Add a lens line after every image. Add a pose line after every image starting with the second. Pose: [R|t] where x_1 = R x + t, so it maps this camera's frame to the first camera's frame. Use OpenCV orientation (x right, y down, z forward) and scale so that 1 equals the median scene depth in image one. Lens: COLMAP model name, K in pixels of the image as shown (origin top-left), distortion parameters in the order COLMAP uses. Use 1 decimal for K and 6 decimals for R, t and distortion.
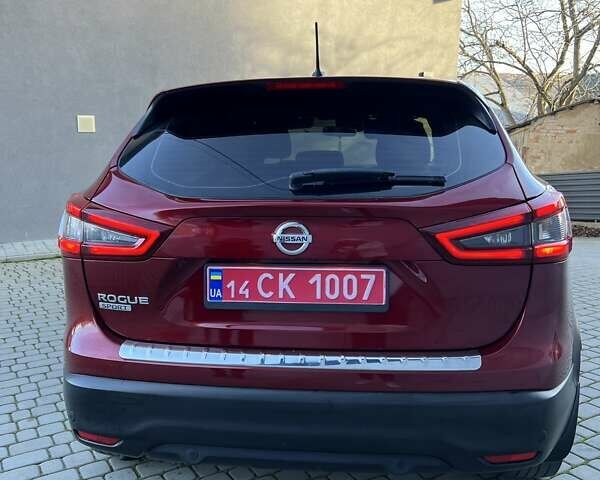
lens RADIAL K [[605.8, 0, 296.9], [0, 605.8, 248.9], [0, 0, 1]] dist [0.151614, -0.282253]
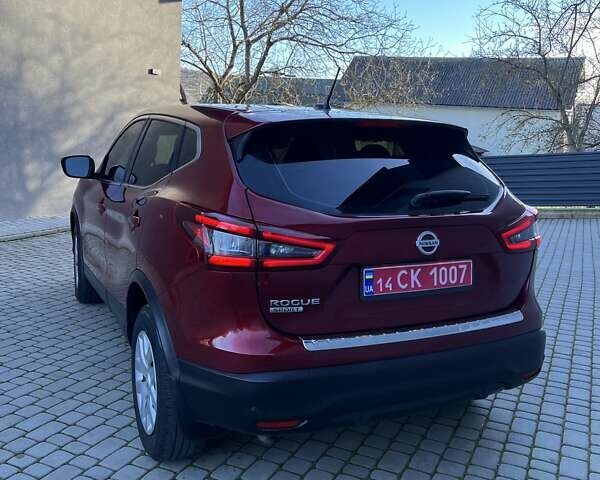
lens RADIAL K [[605.8, 0, 296.9], [0, 605.8, 248.9], [0, 0, 1]] dist [0.151614, -0.282253]
pose [[0.839414, -0.067699, 0.539260, -0.940584], [0.055937, 0.997704, 0.038181, -0.068775], [-0.540607, -0.001885, 0.841273, 0.006880]]
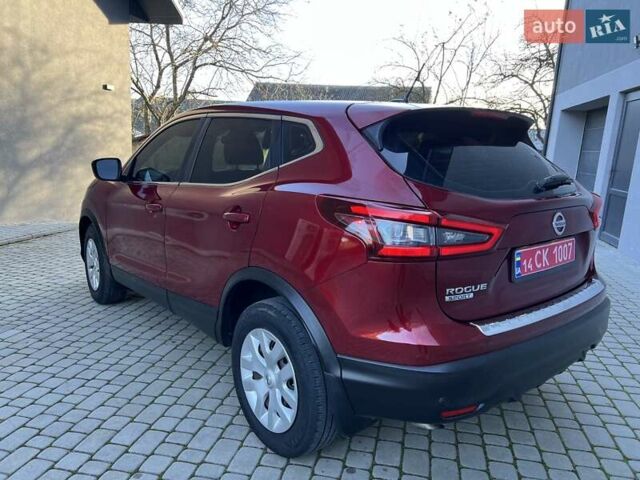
lens RADIAL K [[482.5, 0, 320.8], [0, 482.5, 251.7], [0, 0, 1]] dist [0.083428, -0.095405]
pose [[0.683115, -0.128867, 0.718851, -1.183385], [0.100946, 0.991522, 0.081821, -0.098899], [-0.723300, 0.016672, 0.690332, 0.572915]]
